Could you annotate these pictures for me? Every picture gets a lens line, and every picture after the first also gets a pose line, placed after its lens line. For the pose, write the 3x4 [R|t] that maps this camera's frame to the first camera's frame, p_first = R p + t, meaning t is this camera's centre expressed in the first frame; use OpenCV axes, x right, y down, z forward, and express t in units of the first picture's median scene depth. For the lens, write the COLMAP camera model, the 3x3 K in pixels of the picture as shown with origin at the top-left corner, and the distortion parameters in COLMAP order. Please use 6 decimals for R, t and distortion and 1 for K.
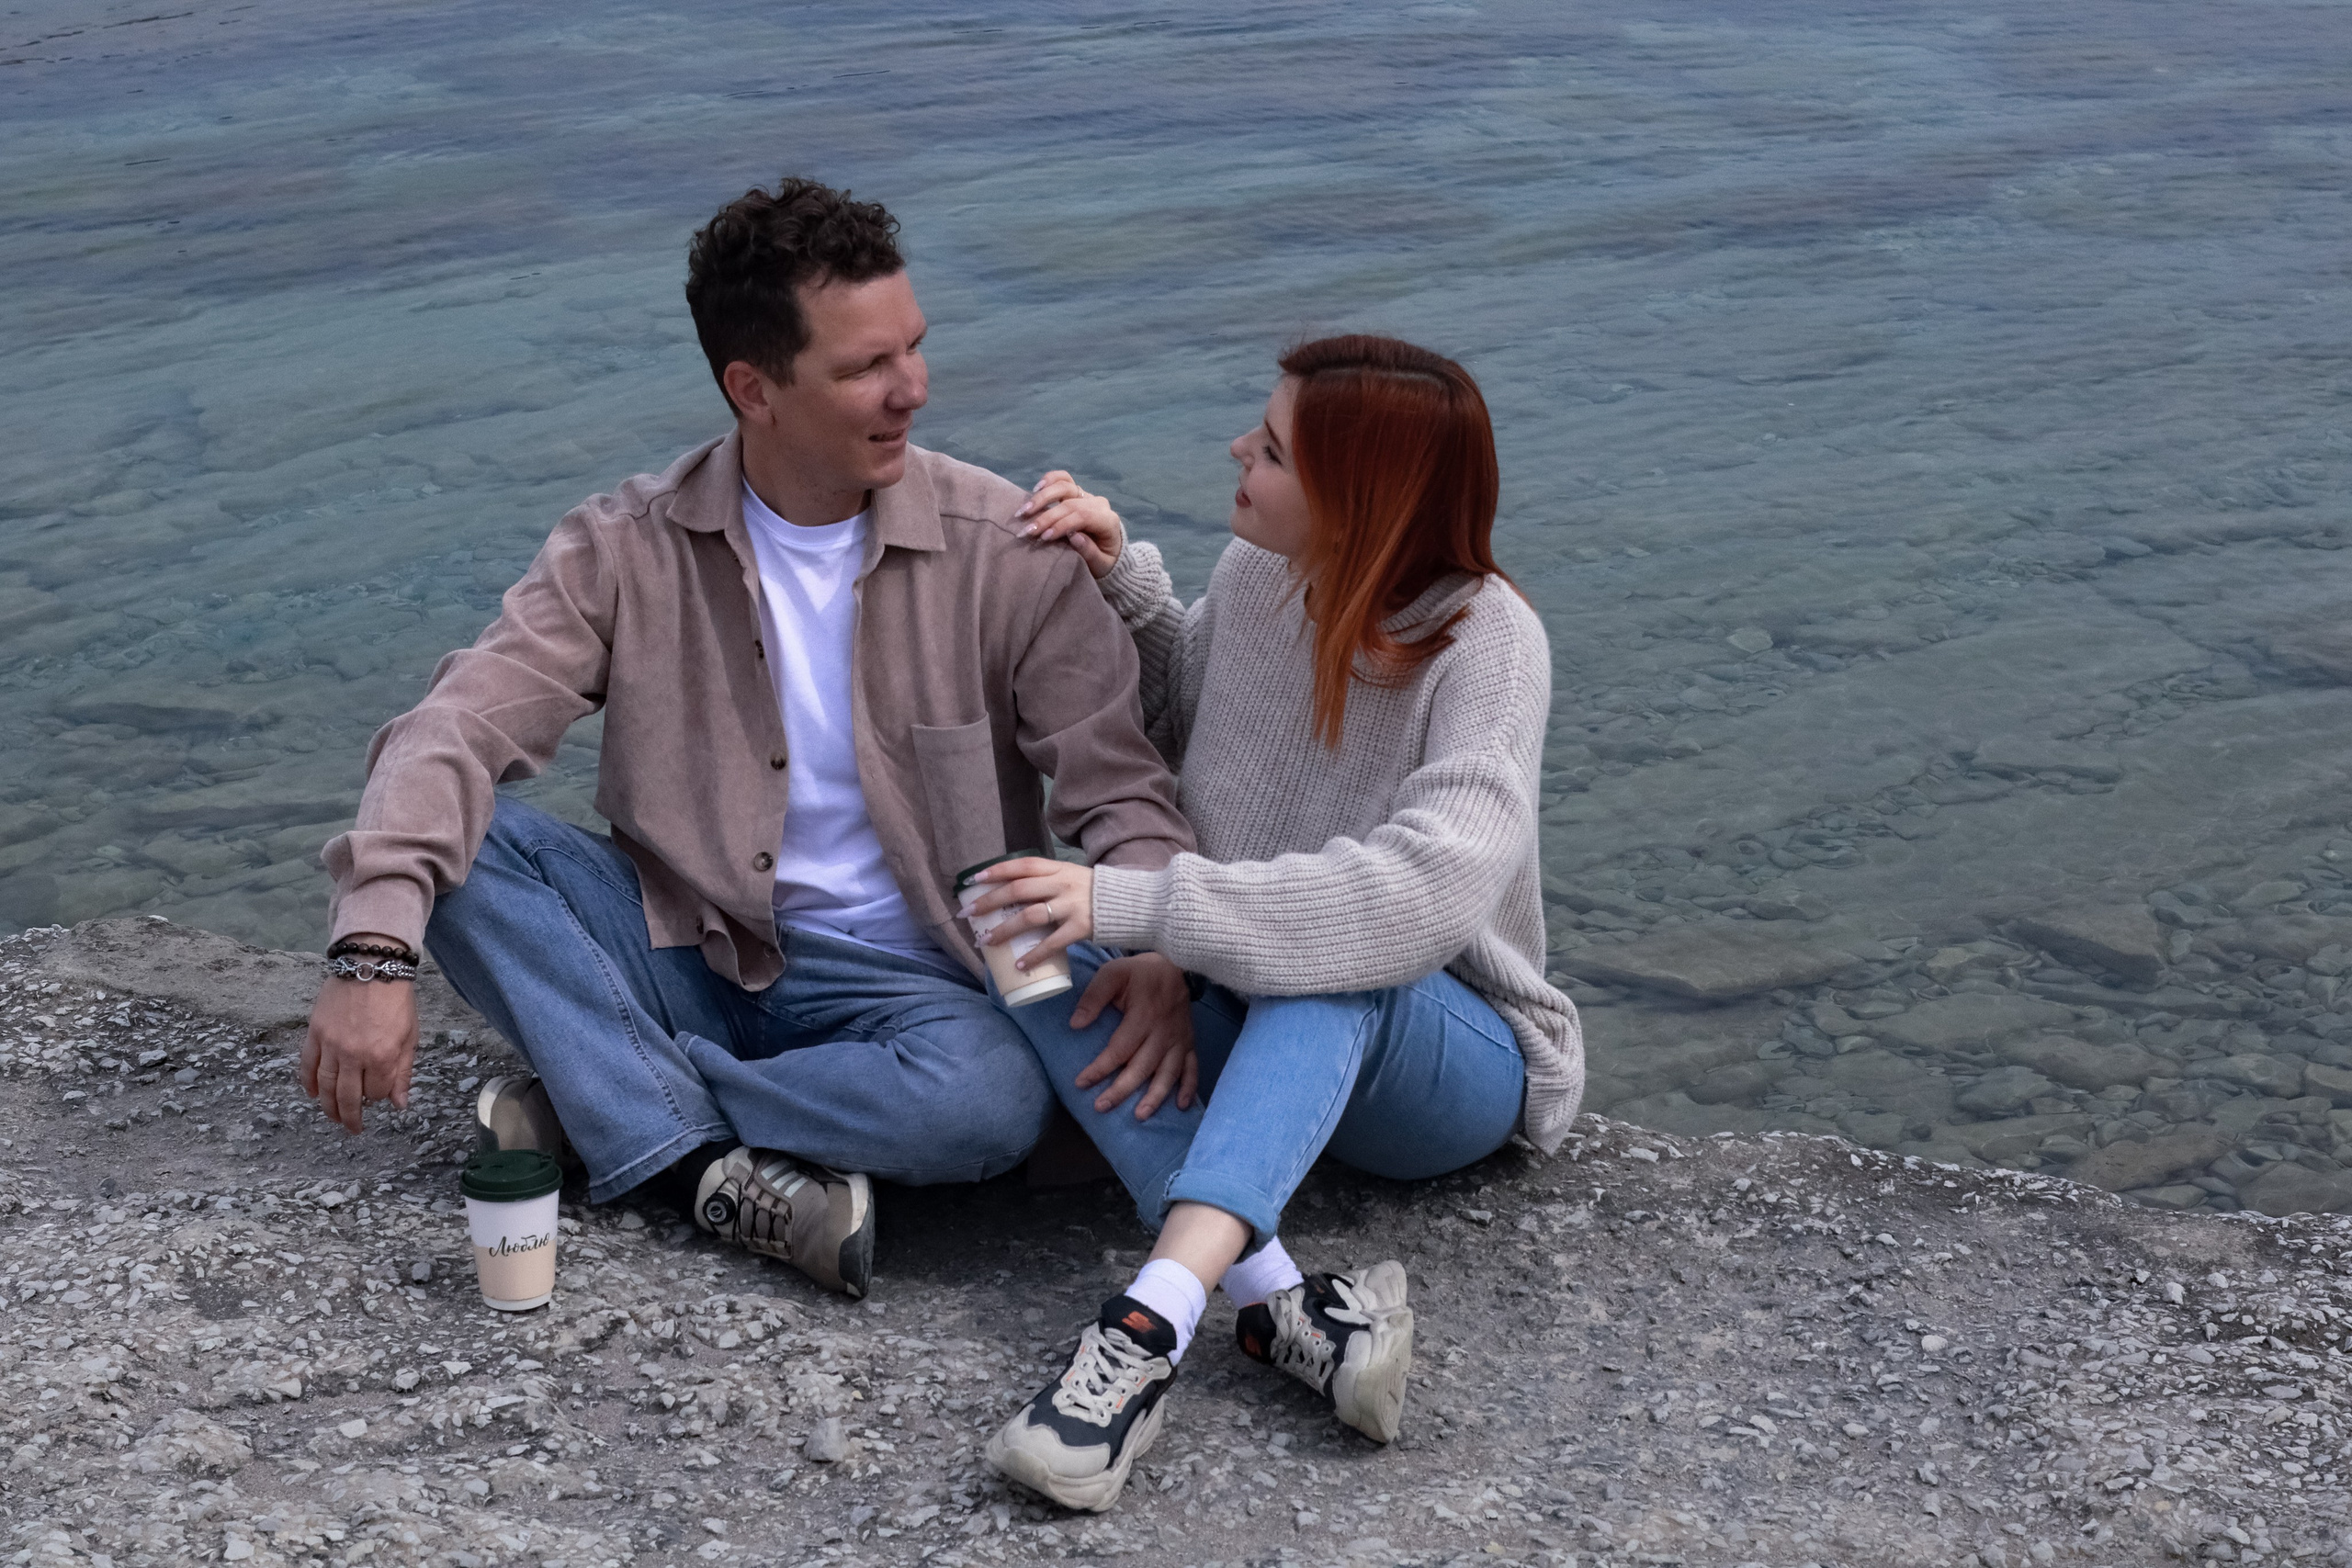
lens RADIAL K [[5192.2, 0, 1176.7], [0, 5192.2, 781.6], [0, 0, 1]] dist [0.059705, -0.137420]
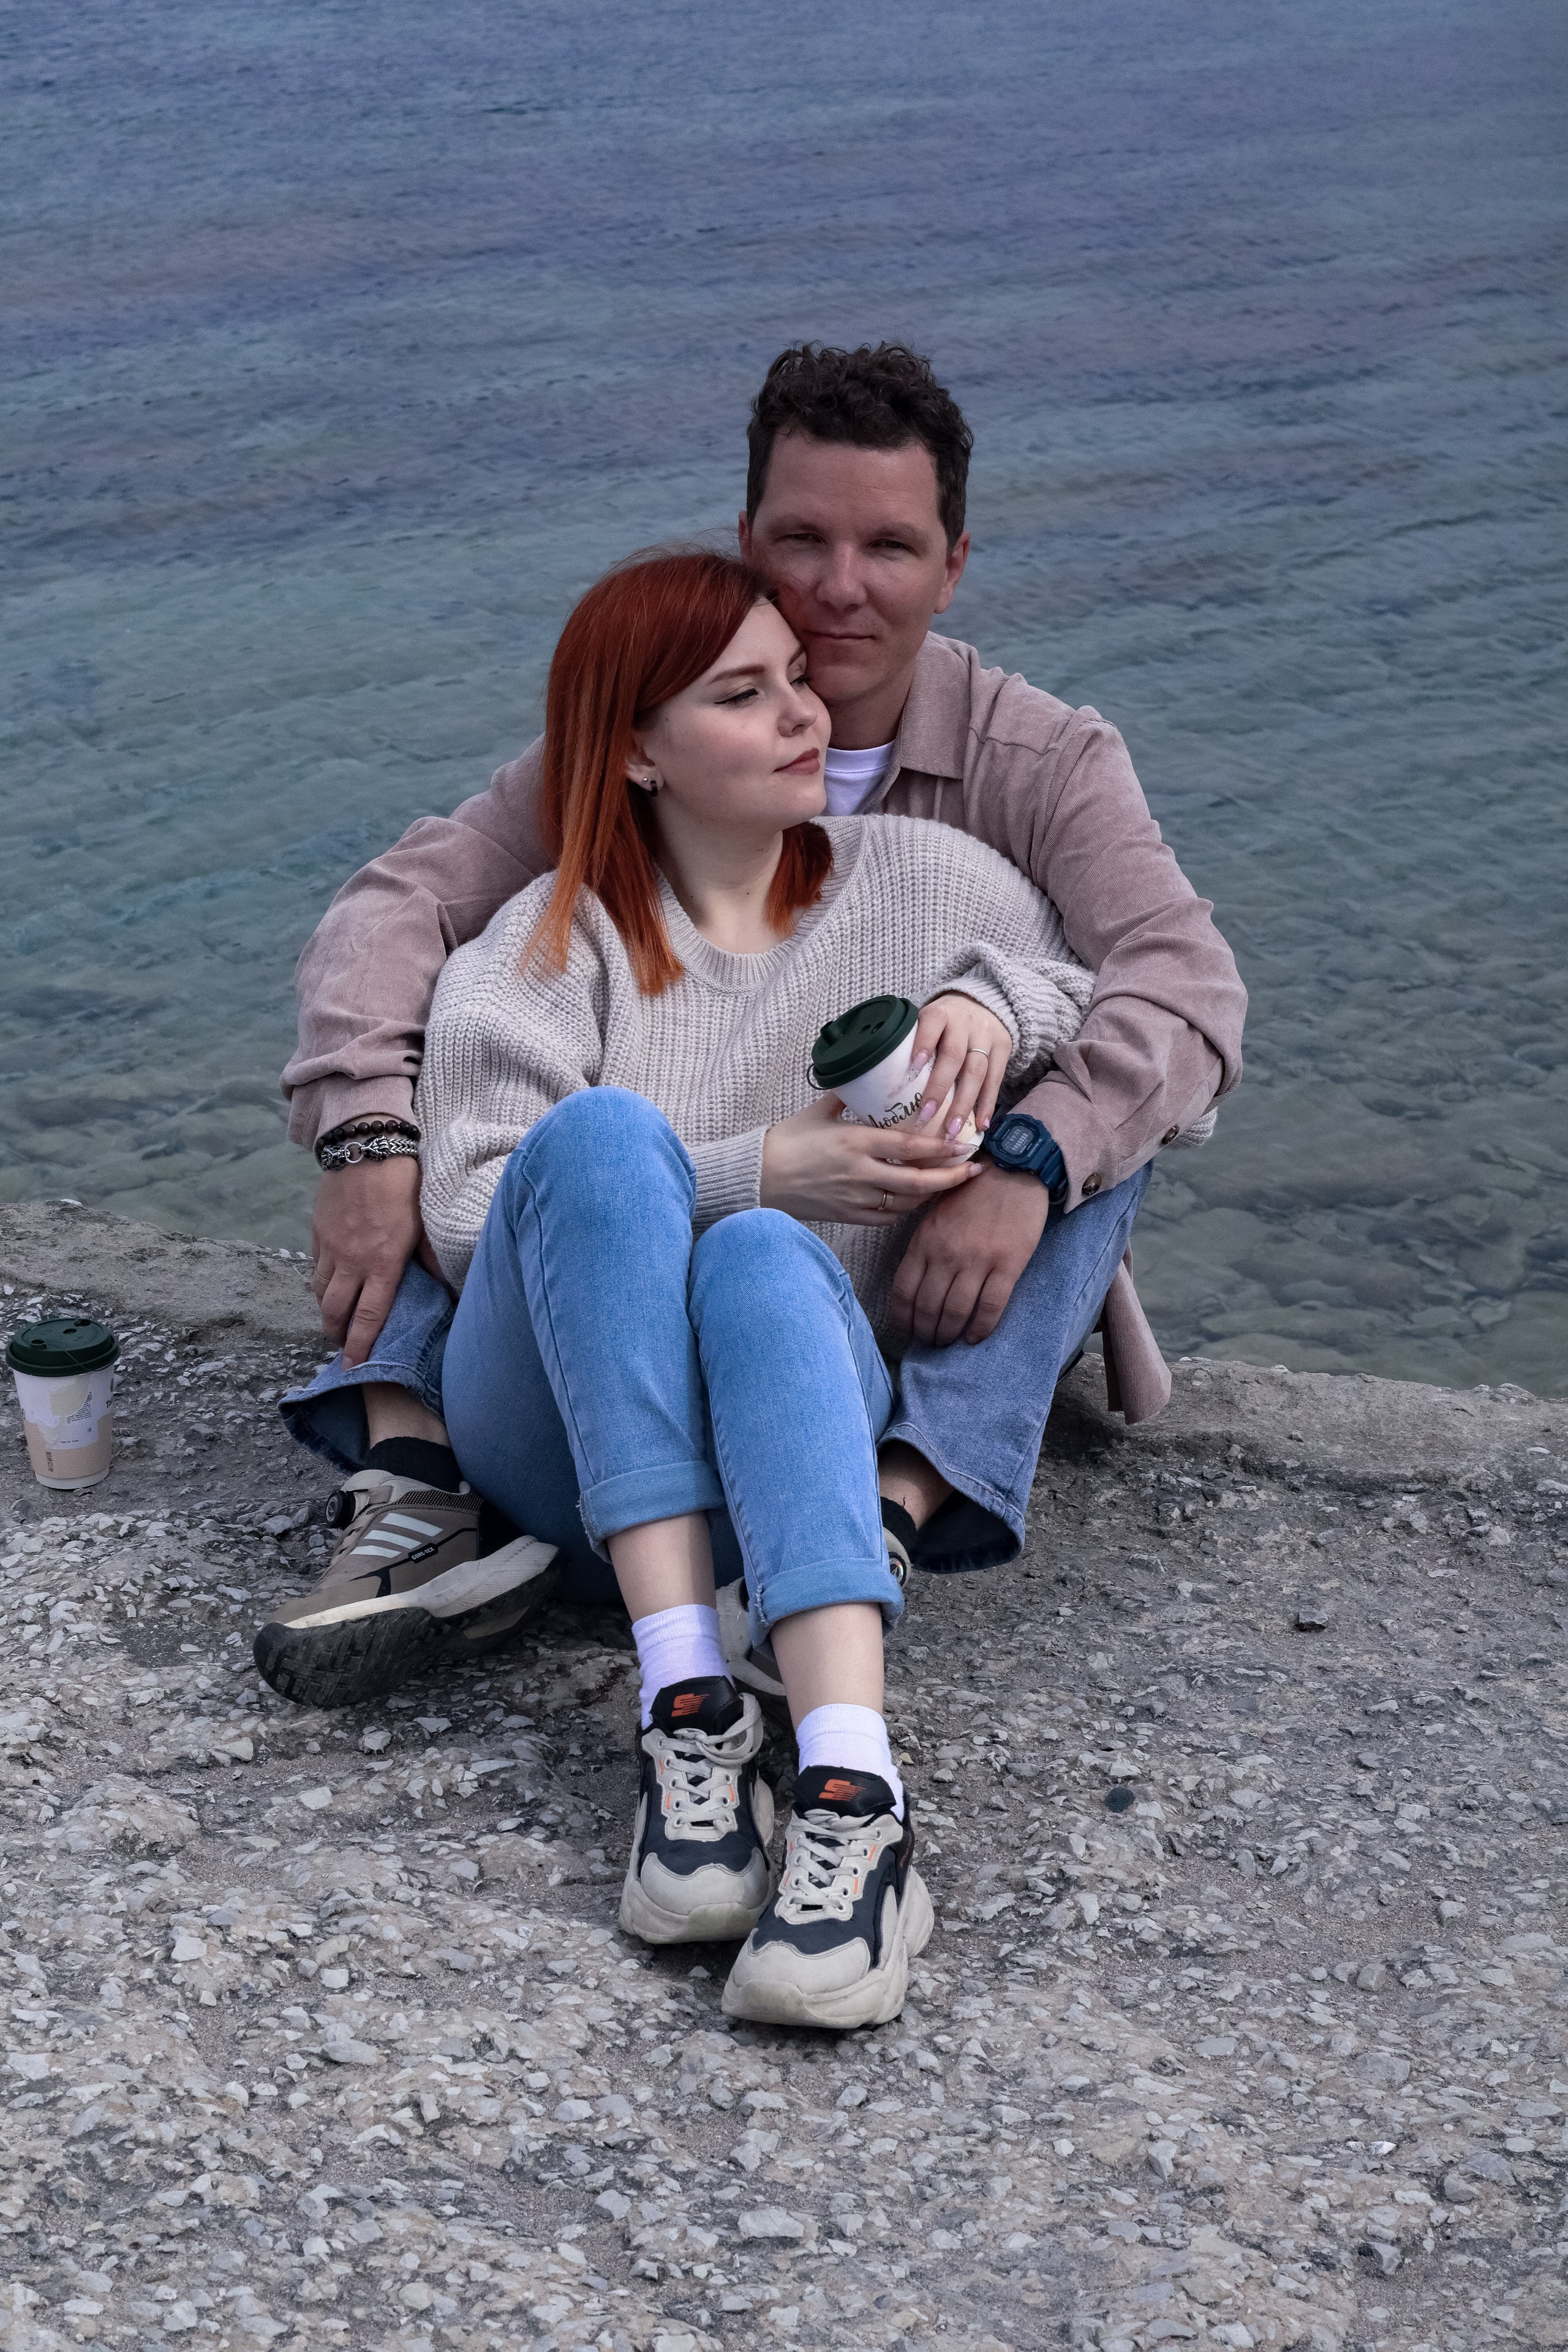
lens RADIAL K [[5317.1, 0, 778.8], [0, 5317.1, 1164.6], [0, 0, 1]] dist [0.071553, -0.283174]
pose [[0.998479, -0.004931, -0.054913, -0.034855], [0.005833, 0.999850, 0.016279, 0.007719], [0.054824, -0.016575, 0.998358, 0.140980]]
